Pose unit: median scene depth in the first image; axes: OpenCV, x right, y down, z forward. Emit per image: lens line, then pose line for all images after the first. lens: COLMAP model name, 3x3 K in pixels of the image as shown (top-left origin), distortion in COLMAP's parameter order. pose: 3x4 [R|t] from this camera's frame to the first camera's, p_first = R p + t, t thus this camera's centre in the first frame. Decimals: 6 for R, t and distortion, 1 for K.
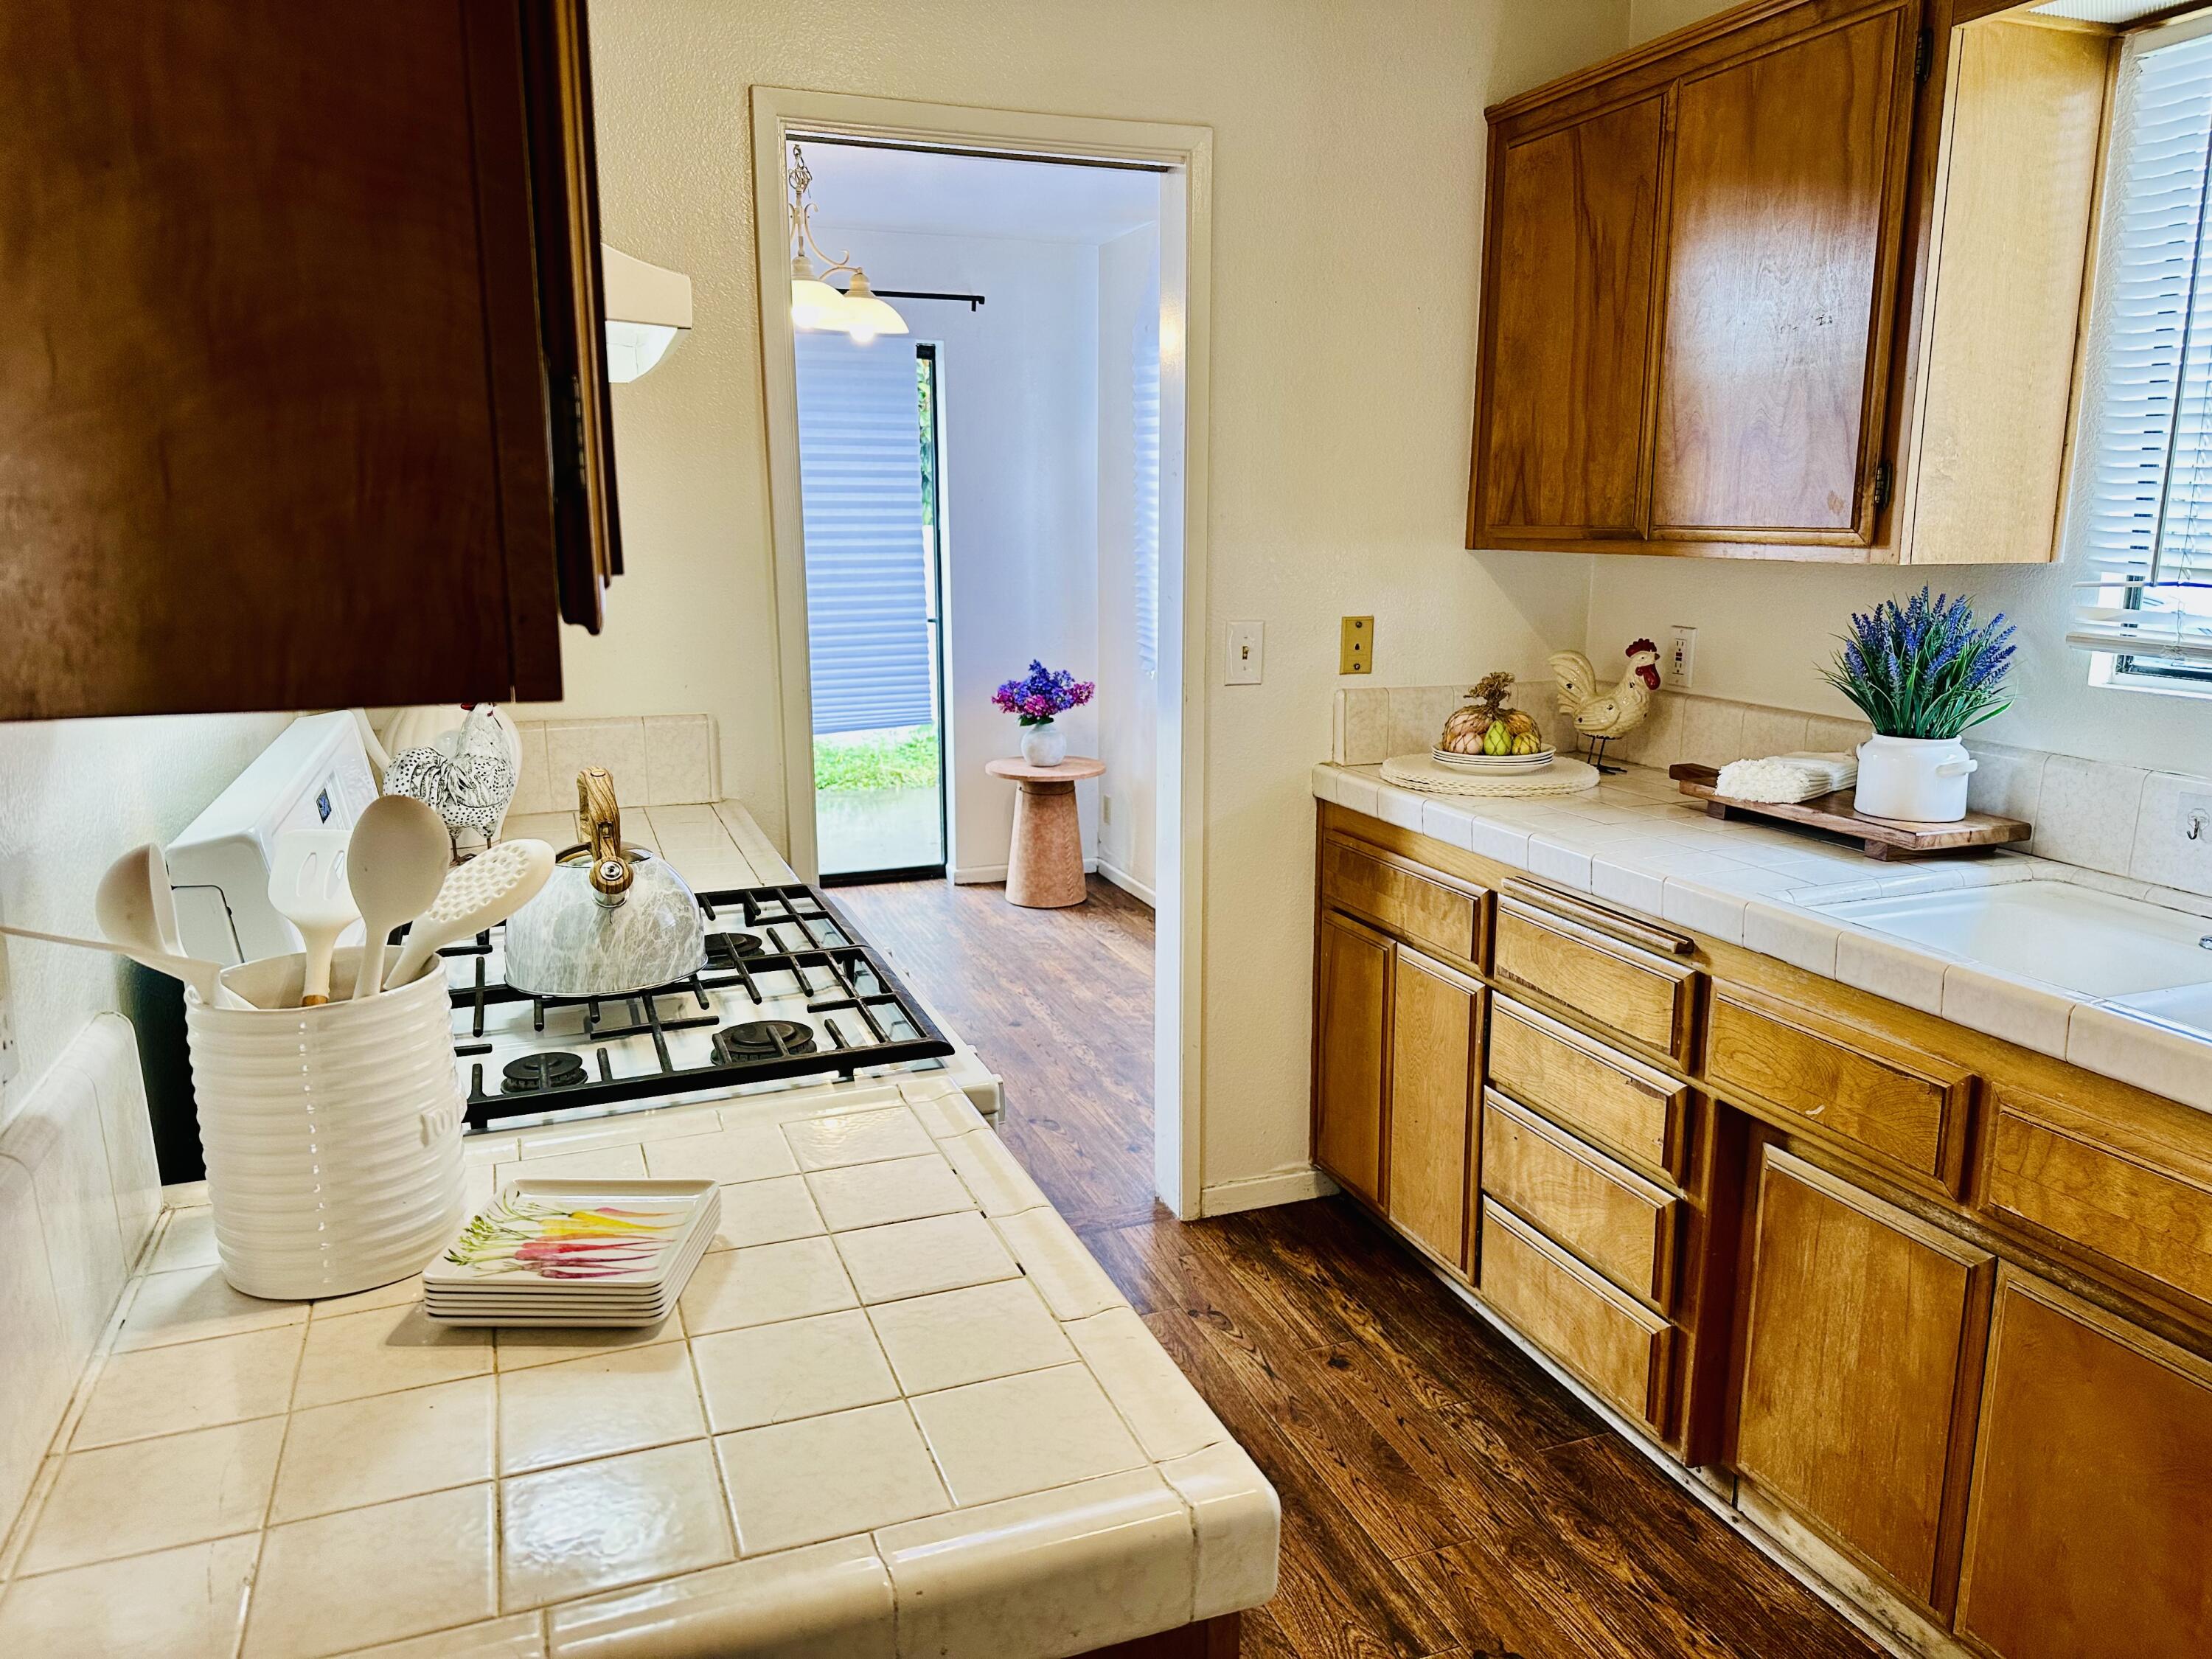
lens RADIAL K [[1553.9, 0, 1096.8], [0, 1553.9, 842.3], [0, 0, 1]] dist [0.019137, -0.040144]
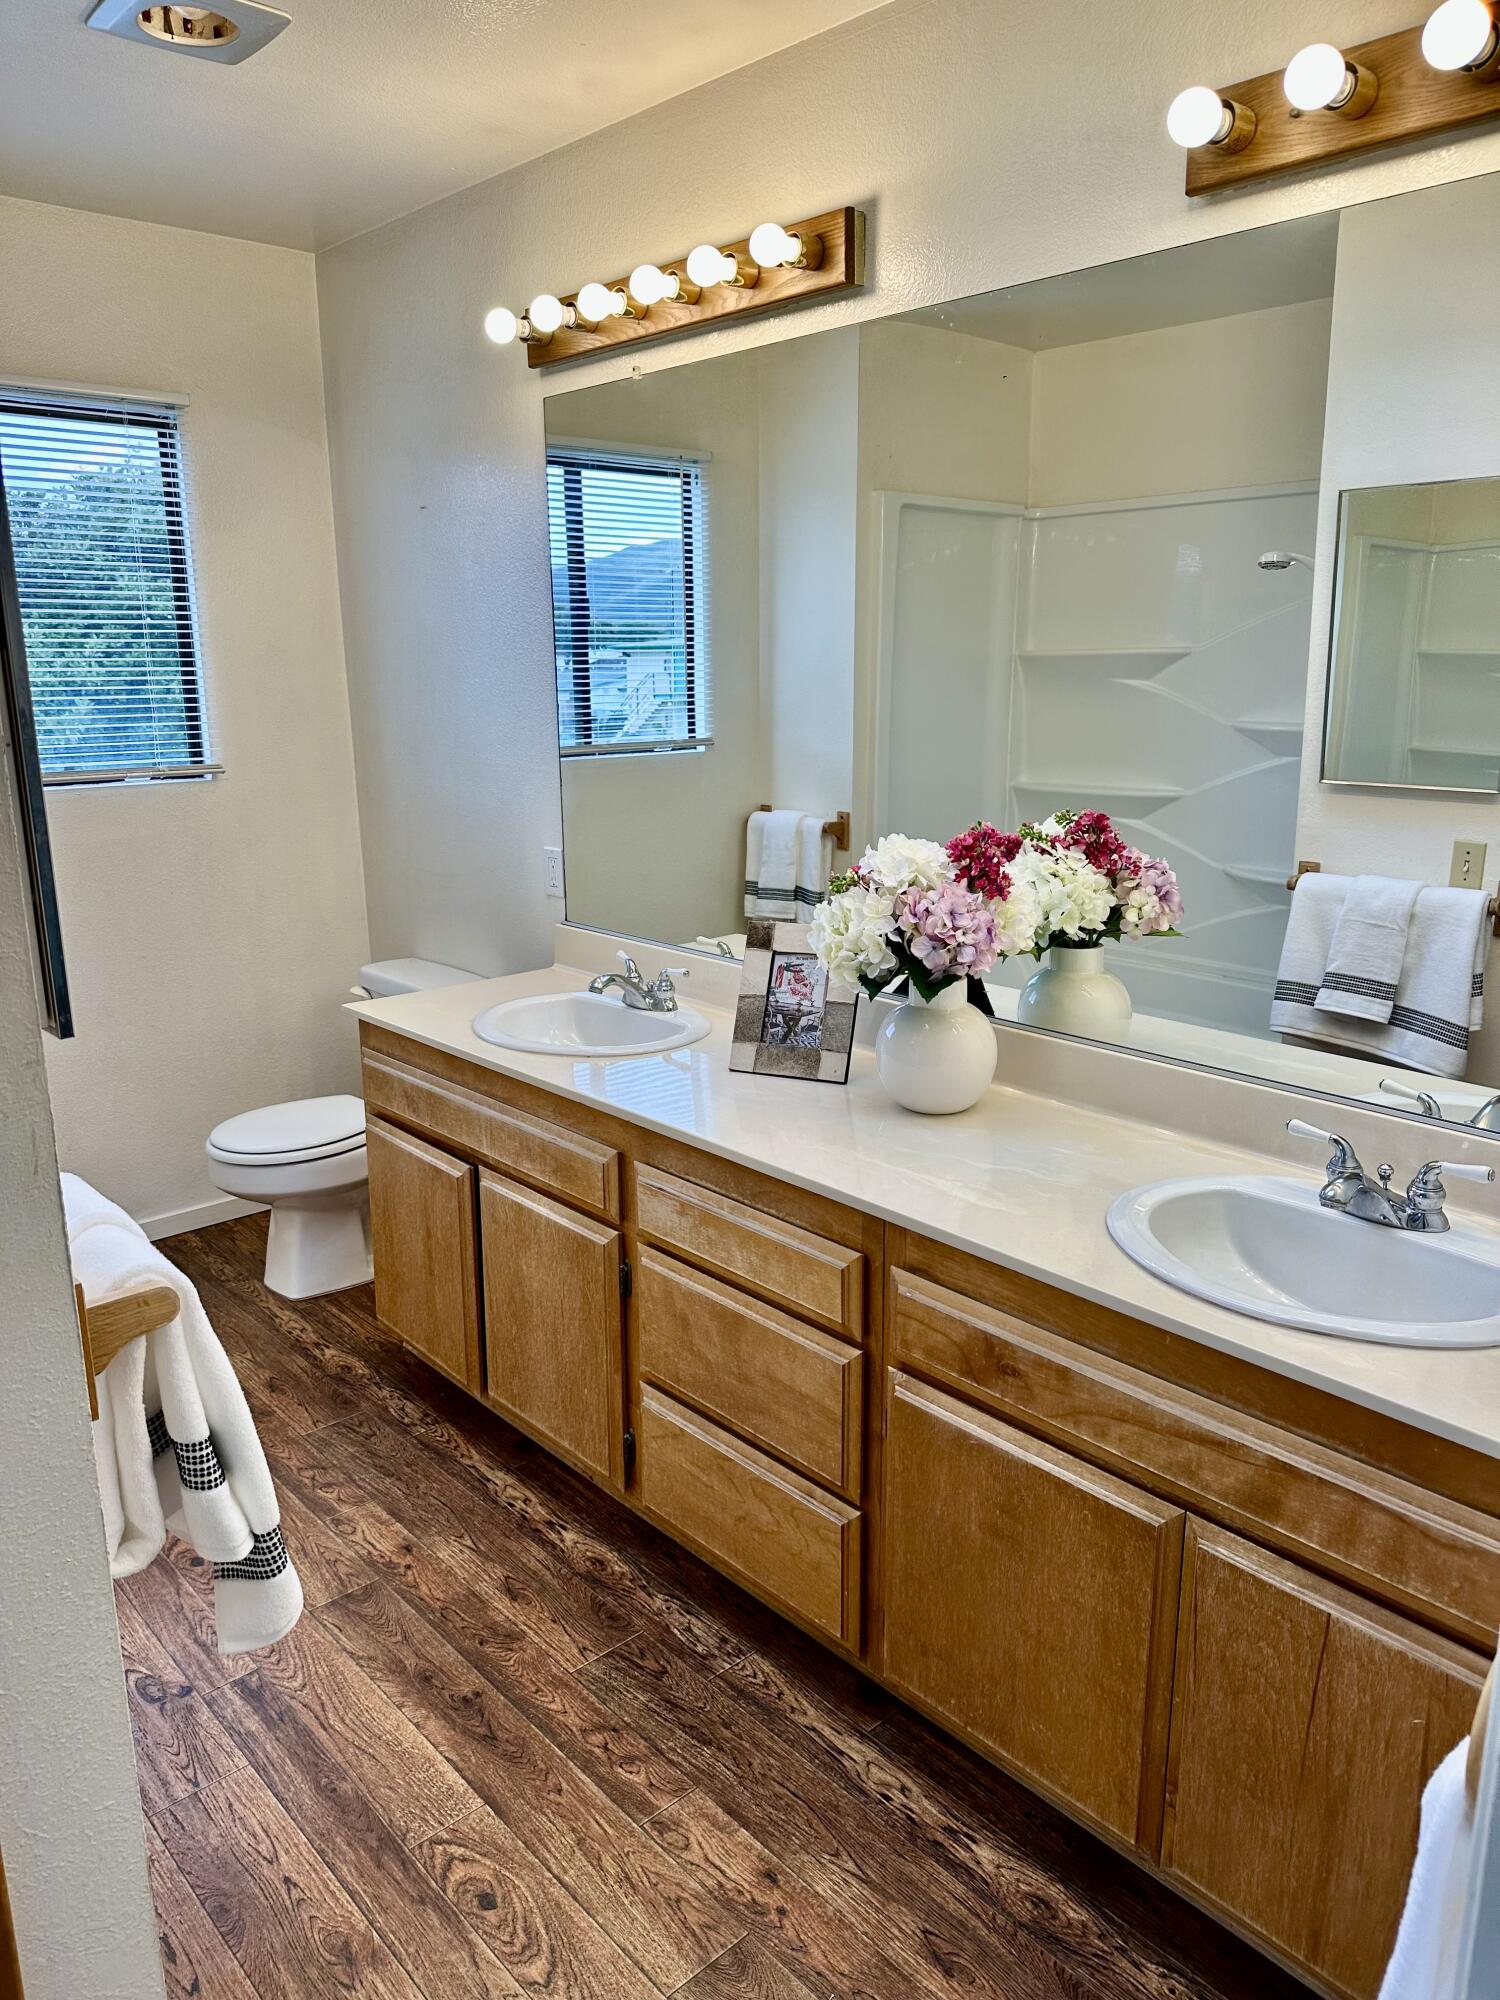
lens RADIAL K [[1405.0, 0, 749.6], [0, 1405.0, 998.4], [0, 0, 1]] dist [0.019137, -0.040144]
pose [[-0.927369, 0.098847, -0.360854, 0.549185], [-0.067124, 0.904867, 0.420369, -0.397391], [0.368077, 0.414059, -0.832511, 1.751152]]
